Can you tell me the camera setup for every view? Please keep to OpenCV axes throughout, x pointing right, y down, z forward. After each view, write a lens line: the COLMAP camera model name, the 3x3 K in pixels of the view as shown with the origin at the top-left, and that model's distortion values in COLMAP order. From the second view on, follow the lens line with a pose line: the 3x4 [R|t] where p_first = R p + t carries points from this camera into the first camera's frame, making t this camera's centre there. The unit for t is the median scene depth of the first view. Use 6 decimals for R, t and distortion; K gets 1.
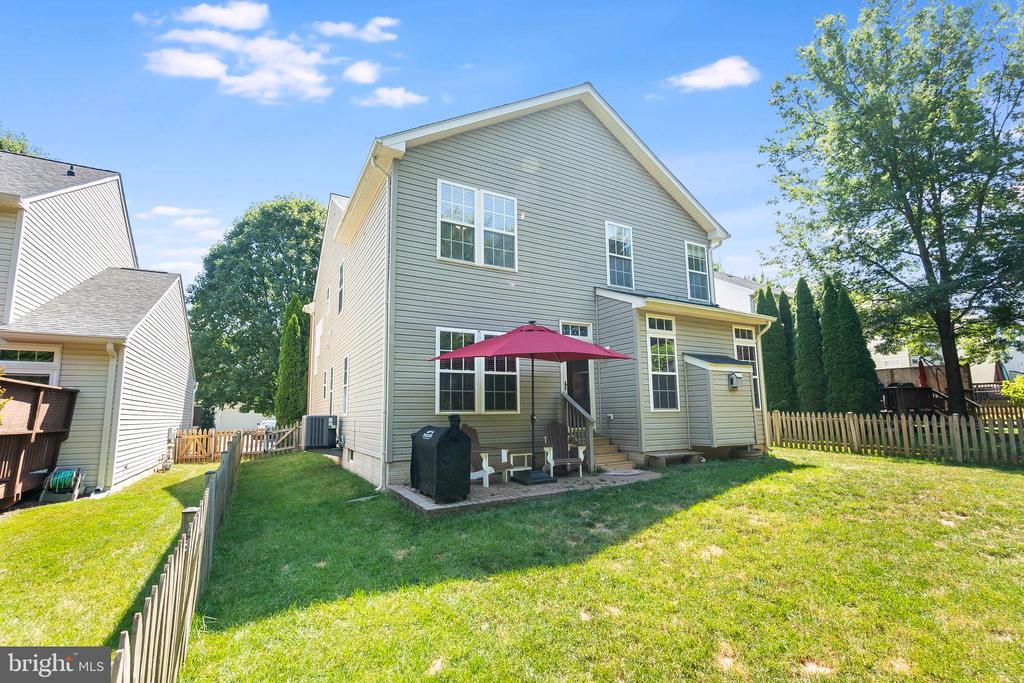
lens RADIAL K [[453.2, 0, 507.9], [0, 453.2, 356.9], [0, 0, 1]] dist [0.000930, 0.000139]
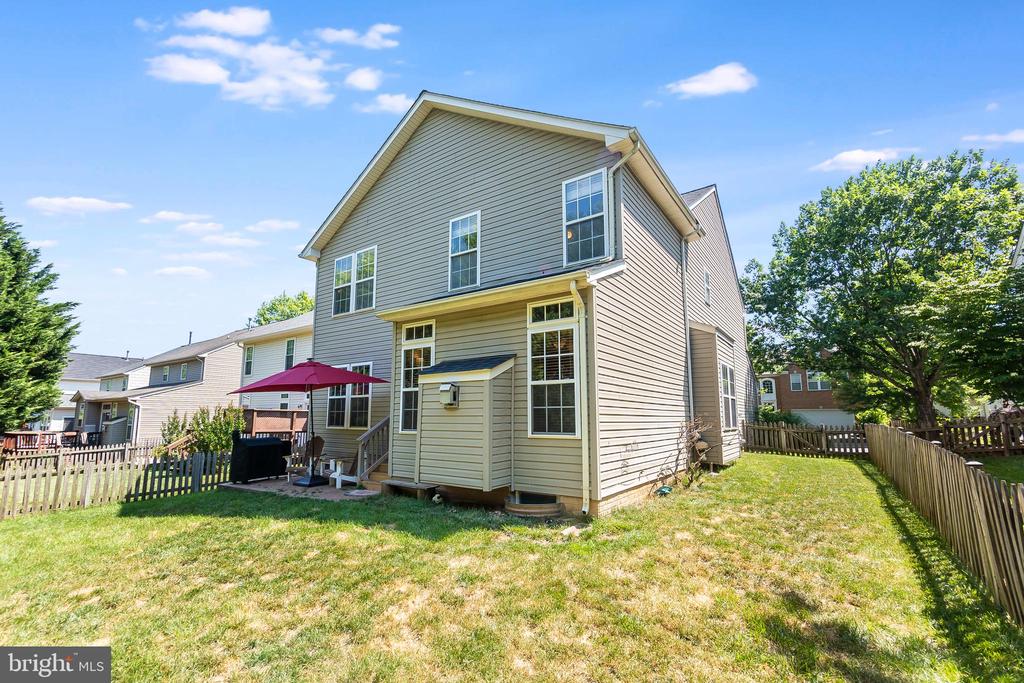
lens RADIAL K [[453.2, 0, 507.9], [0, 453.2, 356.9], [0, 0, 1]] dist [0.000930, 0.000139]
pose [[0.435049, -0.106887, -0.894040, 1.237209], [0.107912, 0.991962, -0.066083, 0.052541], [0.893917, -0.067728, 0.443086, 0.801069]]
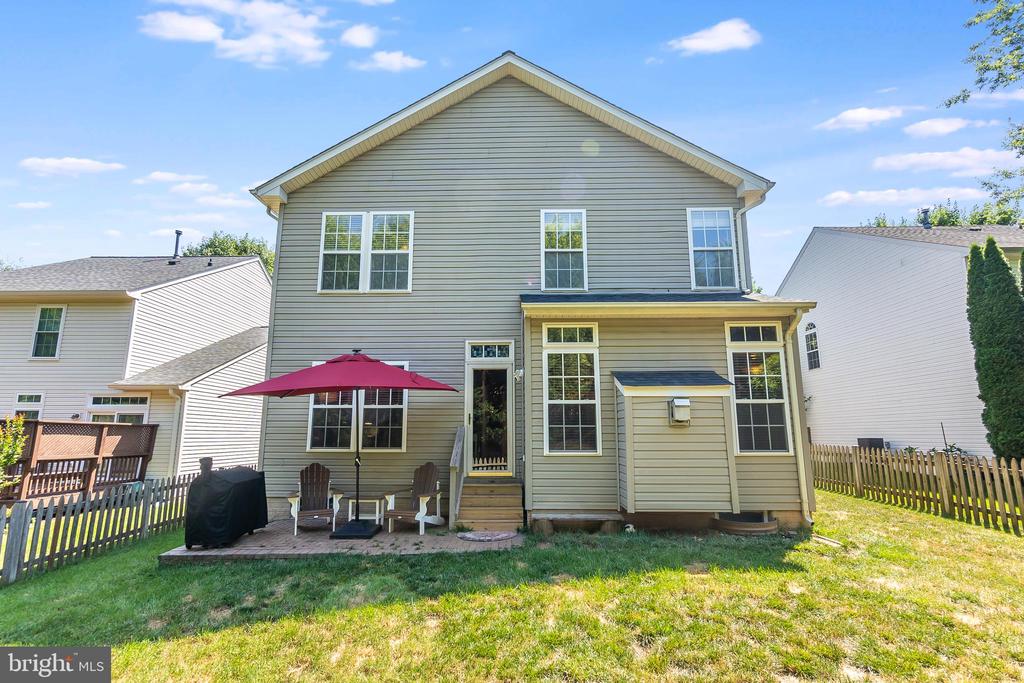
lens RADIAL K [[455.3, 0, 508.1], [0, 455.3, 361.0], [0, 0, 1]] dist [0.001283, 0.000214]
pose [[0.865584, -0.066694, -0.496302, 0.642063], [0.052199, 0.997709, -0.043035, -0.003299], [0.498036, 0.011344, 0.867082, 0.324861]]
